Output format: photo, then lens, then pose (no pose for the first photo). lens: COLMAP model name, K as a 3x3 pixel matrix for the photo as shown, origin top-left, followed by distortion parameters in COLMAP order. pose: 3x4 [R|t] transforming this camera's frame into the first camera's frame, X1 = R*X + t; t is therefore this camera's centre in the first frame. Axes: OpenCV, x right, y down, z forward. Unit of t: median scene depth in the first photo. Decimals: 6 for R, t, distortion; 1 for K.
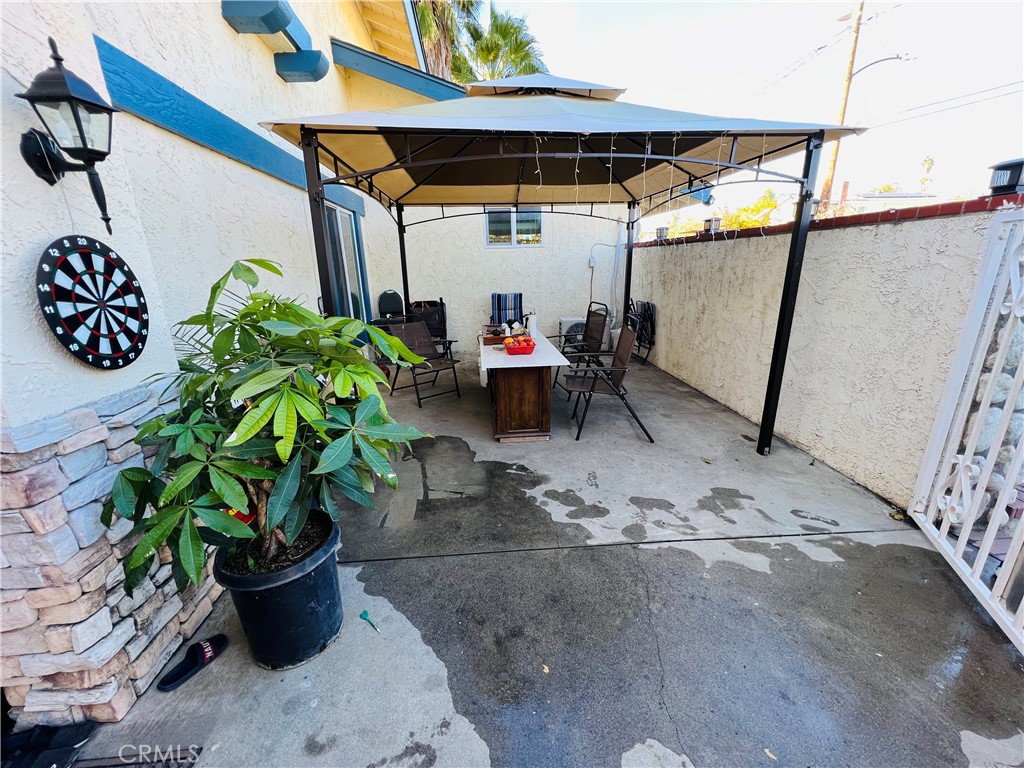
lens RADIAL K [[409.0, 0, 509.9], [0, 409.0, 383.6], [0, 0, 1]] dist [-0.001169, 0.000137]
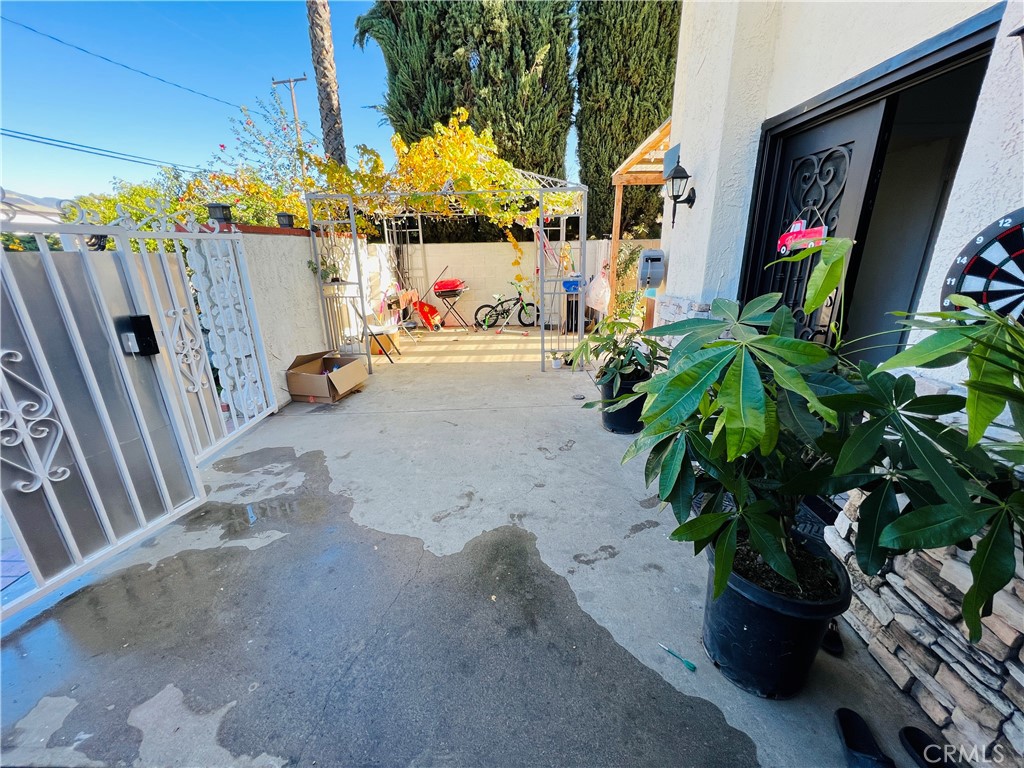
lens RADIAL K [[409.0, 0, 509.9], [0, 409.0, 383.6], [0, 0, 1]] dist [-0.001169, 0.000137]
pose [[-0.994129, 0.006982, 0.107978, -0.084100], [0.067709, 0.818533, 0.570455, -0.453896], [-0.084401, 0.574416, -0.814200, 1.488683]]
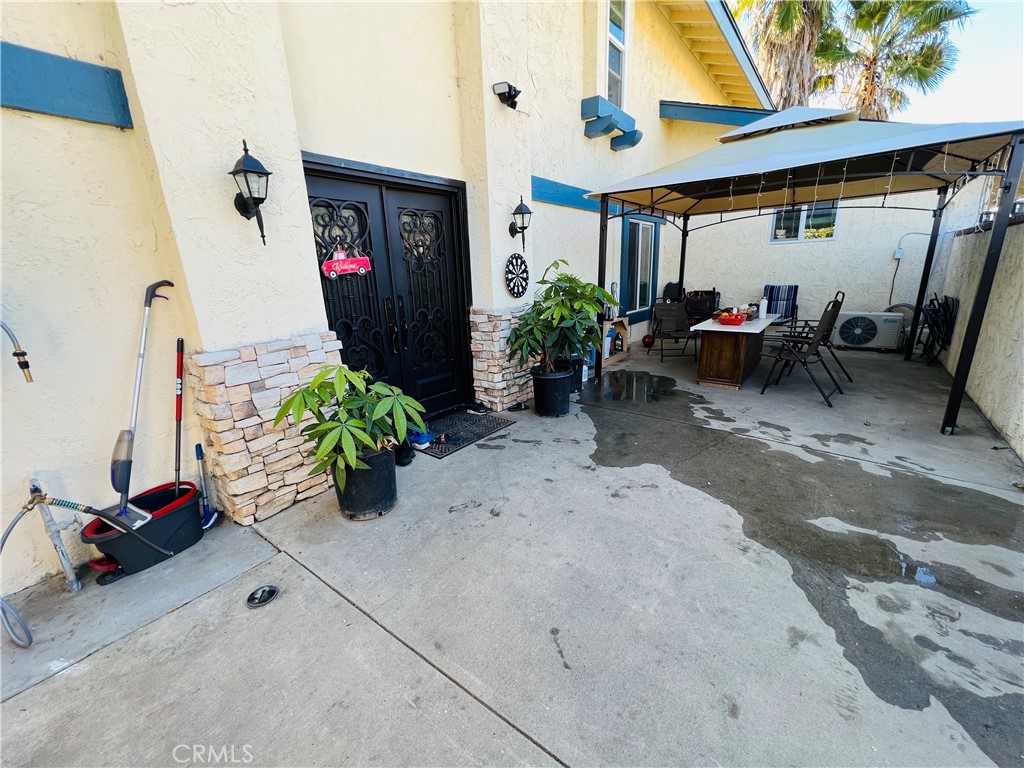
lens RADIAL K [[409.0, 0, 509.9], [0, 409.0, 383.6], [0, 0, 1]] dist [-0.001169, 0.000137]
pose [[0.722565, 0.177508, -0.668124, 0.935549], [-0.174732, 0.981985, 0.071926, 0.318097], [0.668856, 0.064772, 0.740565, -1.021870]]
